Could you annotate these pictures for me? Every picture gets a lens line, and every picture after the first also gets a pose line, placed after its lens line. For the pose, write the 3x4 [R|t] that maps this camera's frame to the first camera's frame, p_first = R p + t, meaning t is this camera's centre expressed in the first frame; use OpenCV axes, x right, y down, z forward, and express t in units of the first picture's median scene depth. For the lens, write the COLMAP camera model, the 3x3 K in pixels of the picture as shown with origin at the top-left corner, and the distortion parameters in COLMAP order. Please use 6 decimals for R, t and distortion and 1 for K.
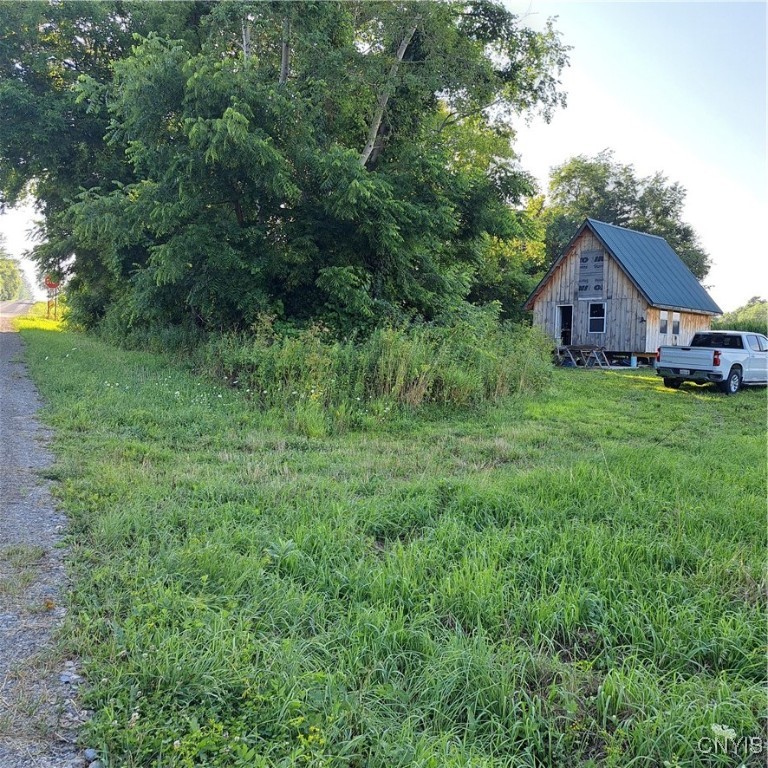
lens RADIAL K [[706.9, 0, 380.1], [0, 706.9, 388.9], [0, 0, 1]] dist [0.013143, 0.000000]
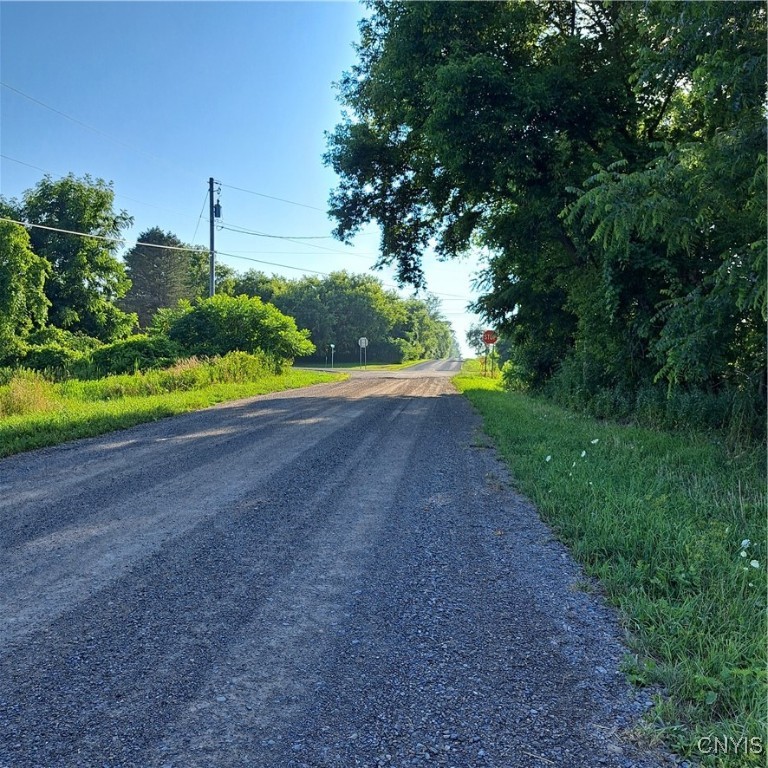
lens RADIAL K [[706.9, 0, 383.7], [0, 706.9, 384.0], [0, 0, 1]] dist [0.013143, 0.000000]
pose [[0.848102, -0.019589, -0.529471, -0.118861], [-0.022538, 0.997078, -0.072990, -0.024263], [0.529354, 0.073836, 0.845182, 0.189909]]
